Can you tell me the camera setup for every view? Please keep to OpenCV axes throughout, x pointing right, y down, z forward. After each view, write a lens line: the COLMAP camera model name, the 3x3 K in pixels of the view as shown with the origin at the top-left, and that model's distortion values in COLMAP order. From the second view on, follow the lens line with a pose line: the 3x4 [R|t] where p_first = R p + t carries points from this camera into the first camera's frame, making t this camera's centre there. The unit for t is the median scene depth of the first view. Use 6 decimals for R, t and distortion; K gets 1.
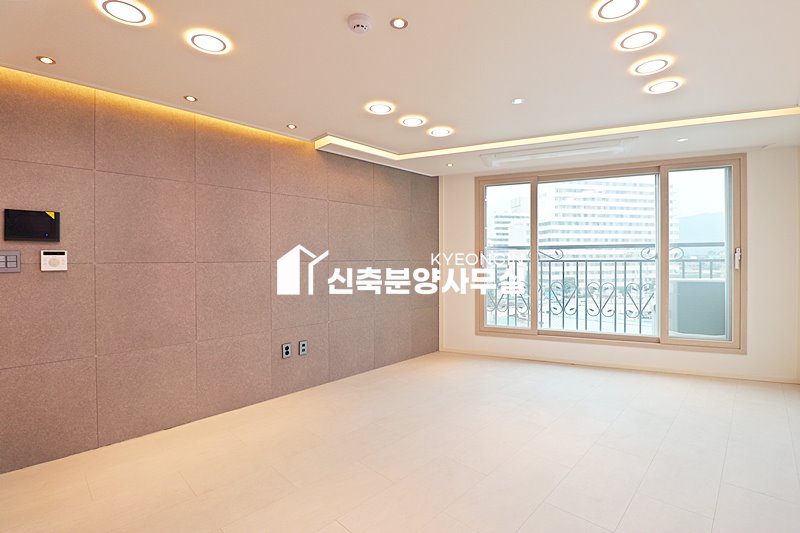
lens RADIAL K [[375.1, 0, 396.7], [0, 375.1, 261.8], [0, 0, 1]] dist [-0.005082, -0.009569]
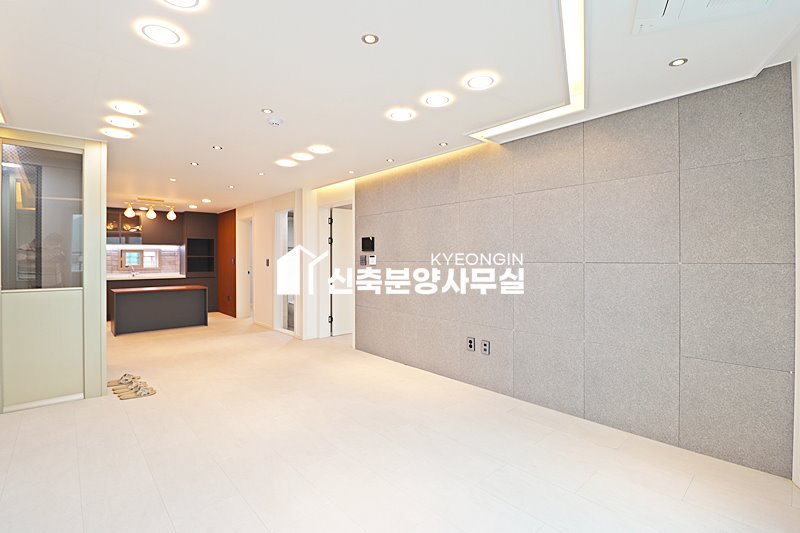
lens RADIAL K [[375.1, 0, 401.5], [0, 375.1, 260.3], [0, 0, 1]] dist [-0.005082, -0.009569]
pose [[-0.063997, 0.004278, -0.997941, 0.750469], [-0.010353, 0.999934, 0.004950, -0.008094], [0.997896, 0.010649, -0.063948, 0.813206]]
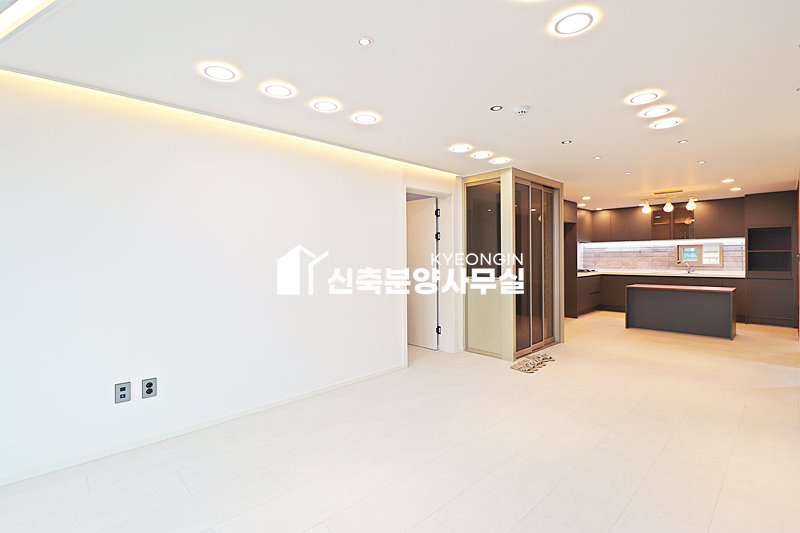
lens RADIAL K [[375.1, 0, 396.8], [0, 375.1, 274.3], [0, 0, 1]] dist [-0.005082, -0.009569]
pose [[-0.998352, 0.009042, 0.056674, 0.160746], [0.012428, 0.998140, 0.059684, -0.023508], [-0.056029, 0.060290, -0.996607, 1.259947]]
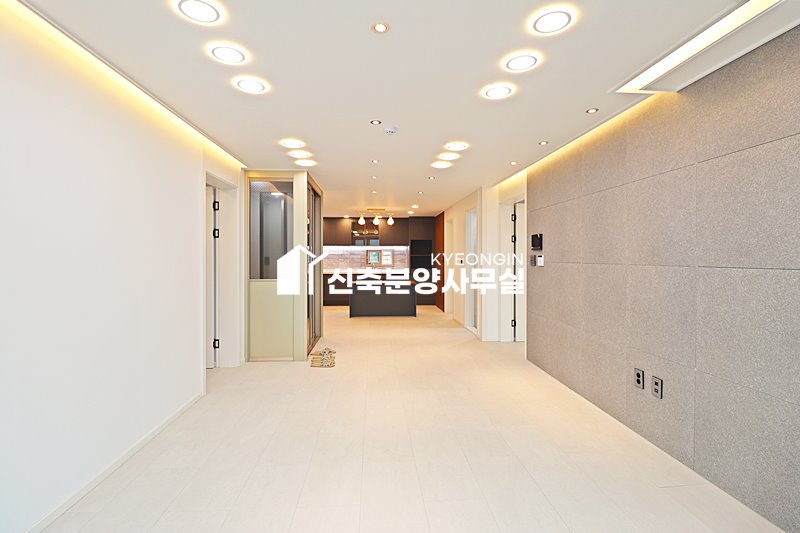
lens RADIAL K [[375.1, 0, 397.4], [0, 375.1, 259.4], [0, 0, 1]] dist [-0.005082, -0.009569]
pose [[-0.672774, 0.006295, -0.739821, 0.582388], [-0.007822, 0.999847, 0.015621, -0.018797], [0.739807, 0.016297, -0.672622, 1.076583]]
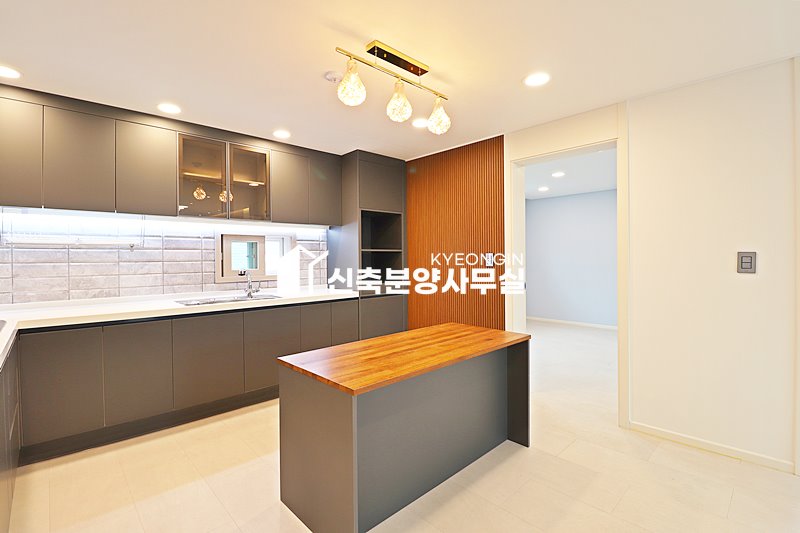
lens RADIAL K [[375.1, 0, 402.2], [0, 375.1, 263.1], [0, 0, 1]] dist [-0.005082, -0.009569]
pose [[-0.047059, 0.013023, -0.998807, -0.412717], [-0.004912, 0.999900, 0.013269, 0.014967], [0.998880, 0.005531, -0.046990, -0.472583]]
